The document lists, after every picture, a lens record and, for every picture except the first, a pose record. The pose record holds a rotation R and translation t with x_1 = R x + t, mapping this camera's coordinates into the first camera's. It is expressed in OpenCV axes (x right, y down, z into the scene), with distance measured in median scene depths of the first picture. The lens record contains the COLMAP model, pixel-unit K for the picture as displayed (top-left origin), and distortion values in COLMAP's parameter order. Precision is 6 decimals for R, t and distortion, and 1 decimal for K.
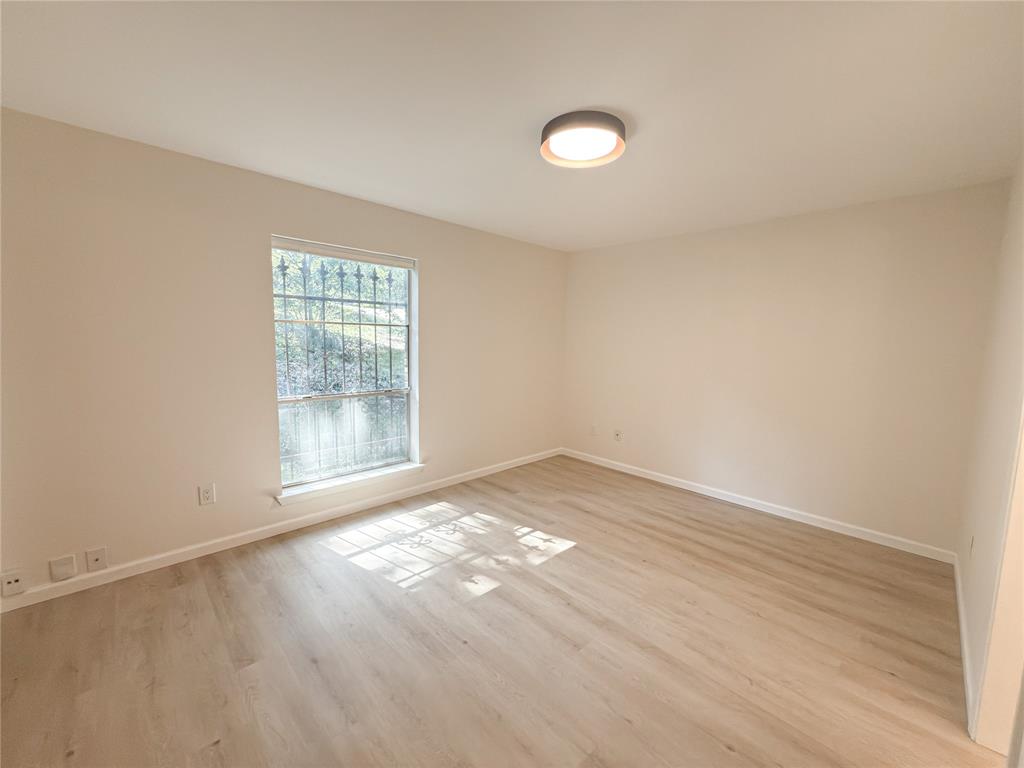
lens RADIAL K [[407.6, 0, 512.0], [0, 407.6, 387.9], [0, 0, 1]] dist [-0.000382, 0.001047]
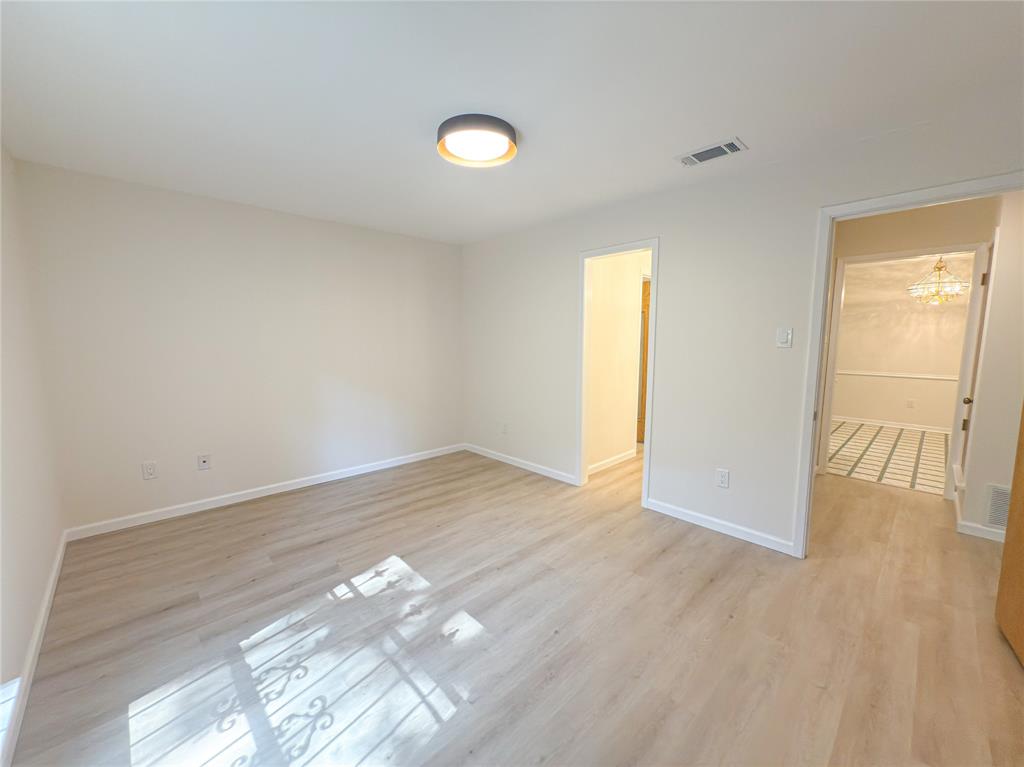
lens RADIAL K [[407.6, 0, 507.4], [0, 407.6, 387.7], [0, 0, 1]] dist [-0.000382, 0.001047]
pose [[0.003355, -0.145013, 0.989424, -0.671170], [0.113762, 0.983062, 0.143694, -0.086885], [-0.993502, 0.112076, 0.019796, 0.672670]]
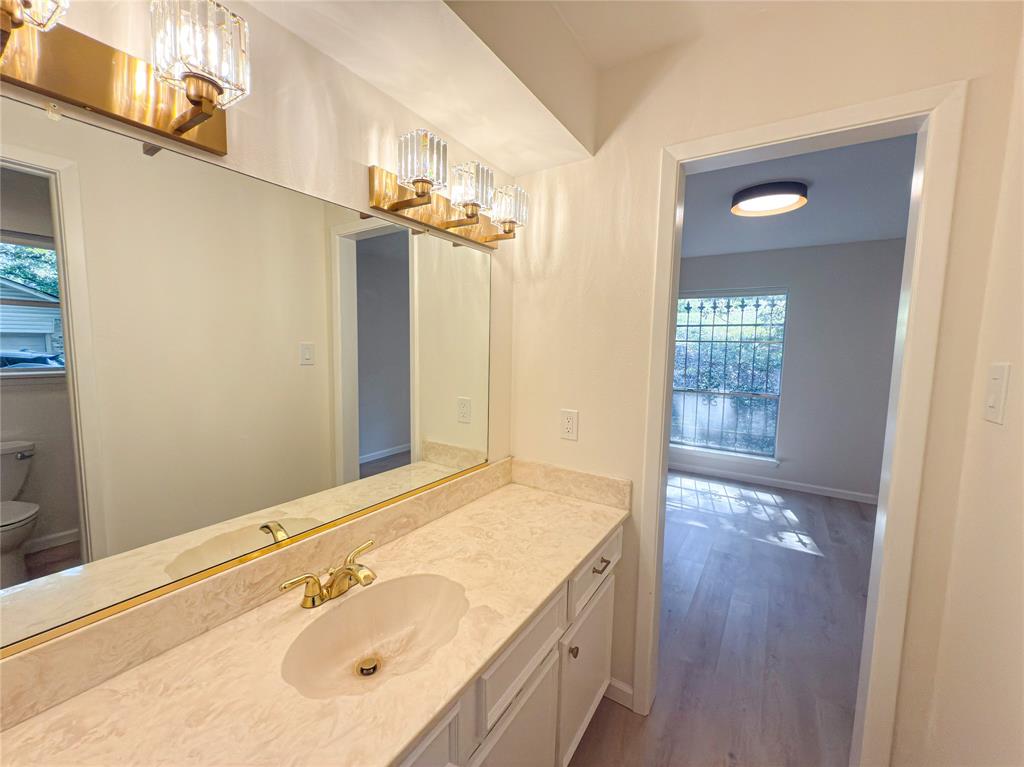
lens RADIAL K [[407.6, 0, 510.2], [0, 407.6, 383.3], [0, 0, 1]] dist [-0.000382, 0.001047]
pose [[0.219653, 0.080638, -0.972240, 0.894692], [-0.124471, 0.990750, 0.054052, 0.005658], [0.967605, 0.109143, 0.227658, -0.009093]]
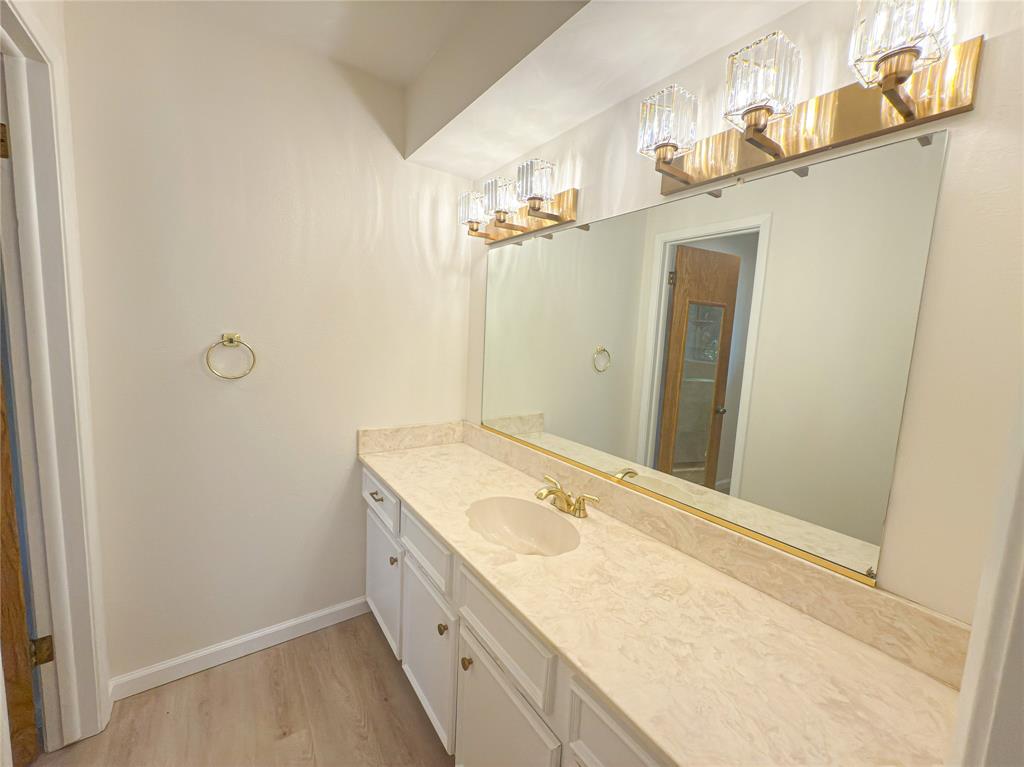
lens RADIAL K [[407.6, 0, 501.8], [0, 407.6, 378.0], [0, 0, 1]] dist [-0.000382, 0.001047]
pose [[-0.985899, -0.071397, 0.151349, 0.566772], [-0.035628, 0.973237, 0.227026, -0.034274], [-0.163508, 0.218432, -0.962056, 0.365362]]
